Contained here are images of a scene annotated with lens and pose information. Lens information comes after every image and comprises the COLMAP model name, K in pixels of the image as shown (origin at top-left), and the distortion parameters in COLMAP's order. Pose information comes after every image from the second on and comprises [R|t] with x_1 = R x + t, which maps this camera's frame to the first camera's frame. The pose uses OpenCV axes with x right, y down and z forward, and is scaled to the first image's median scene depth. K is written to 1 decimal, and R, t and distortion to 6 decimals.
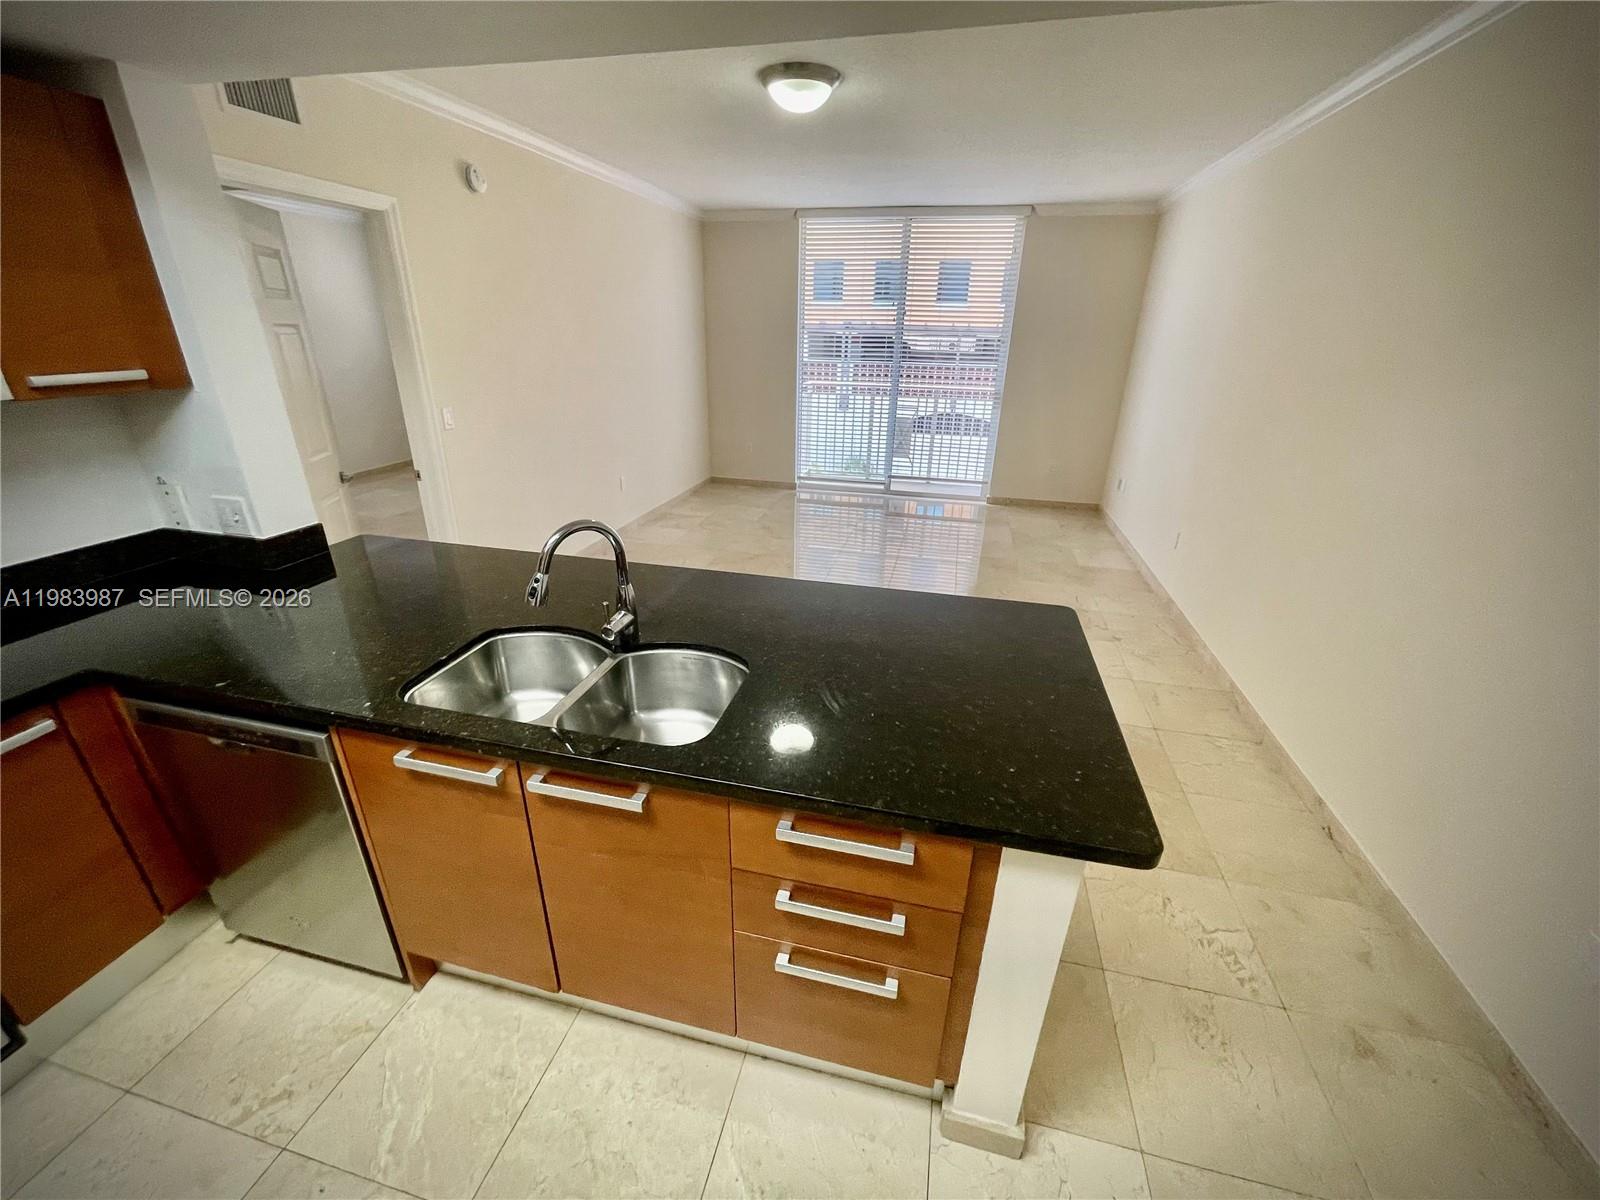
lens RADIAL K [[640.2, 0, 792.0], [0, 640.2, 606.8], [0, 0, 1]] dist [-0.000523, -0.000148]
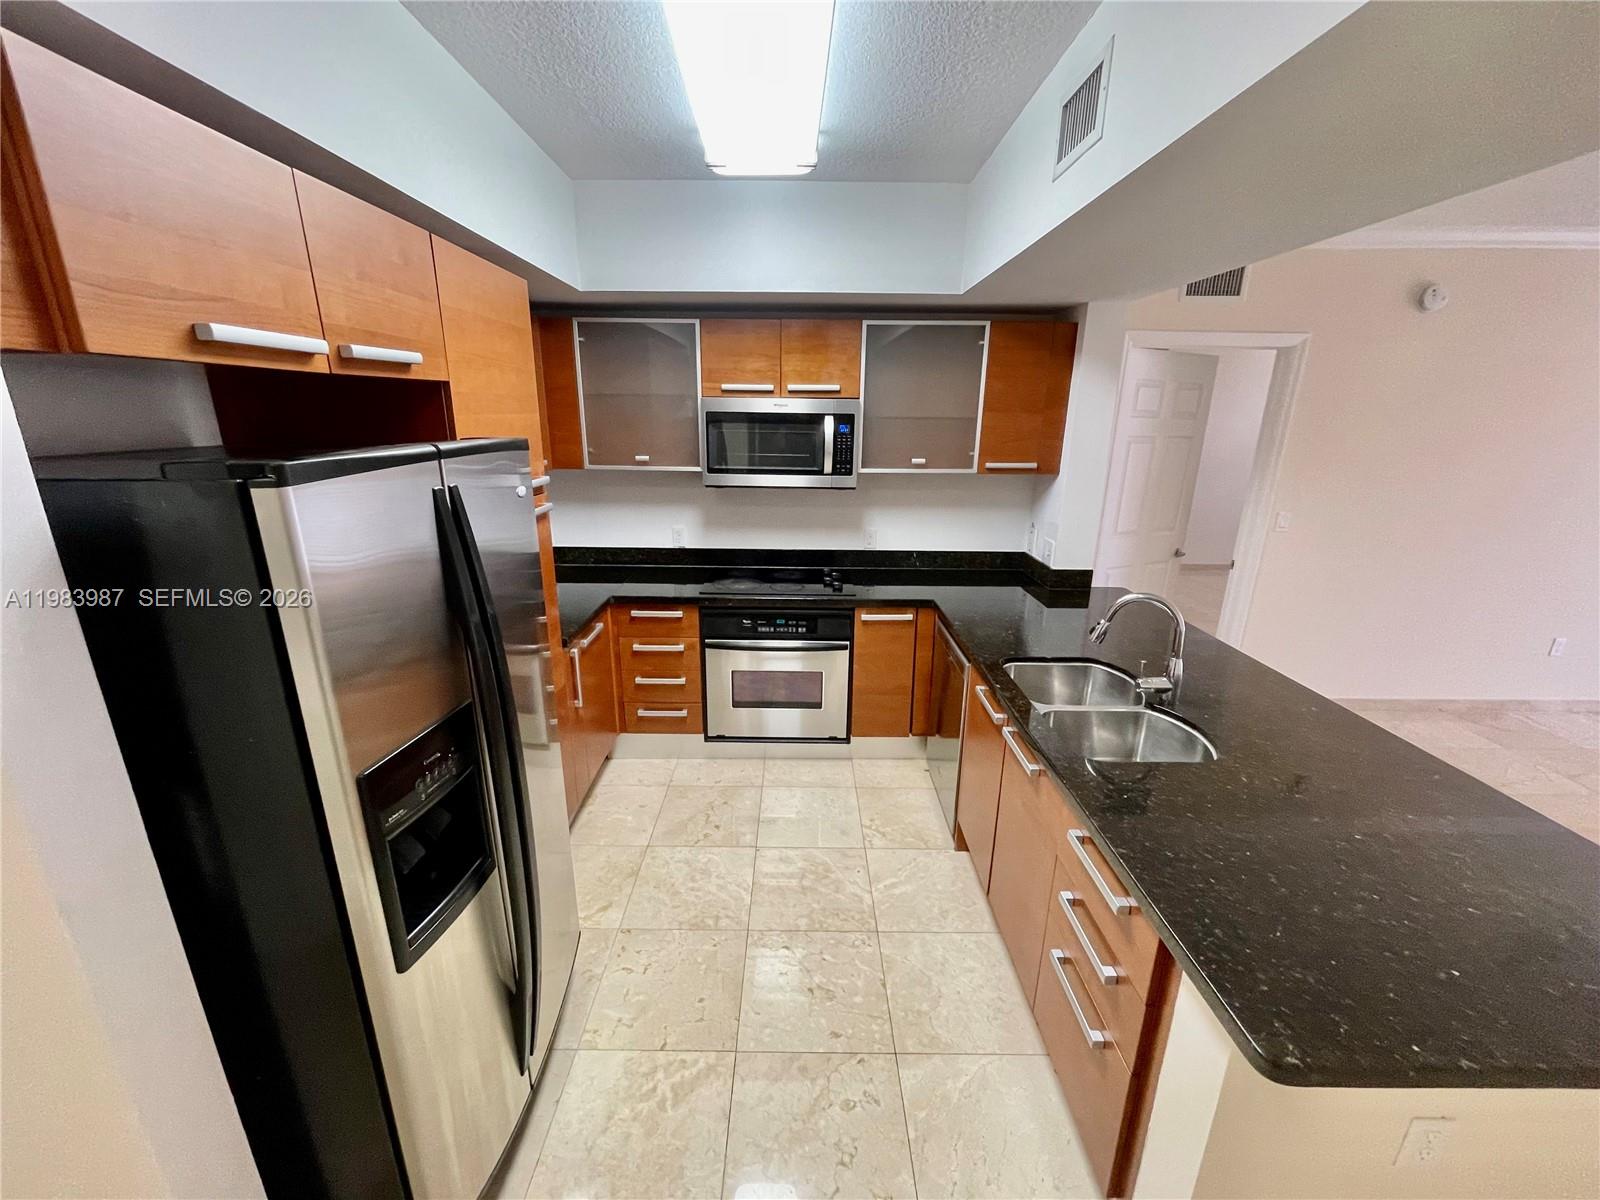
lens RADIAL K [[642.4, 0, 800.0], [0, 642.4, 600.0], [0, 0, 1]] dist [0.000694, 0.000251]
pose [[0.239696, 0.259720, -0.935463, 0.635335], [-0.395904, 0.905945, 0.150081, -0.033364], [0.886457, 0.334380, 0.319975, -0.033379]]
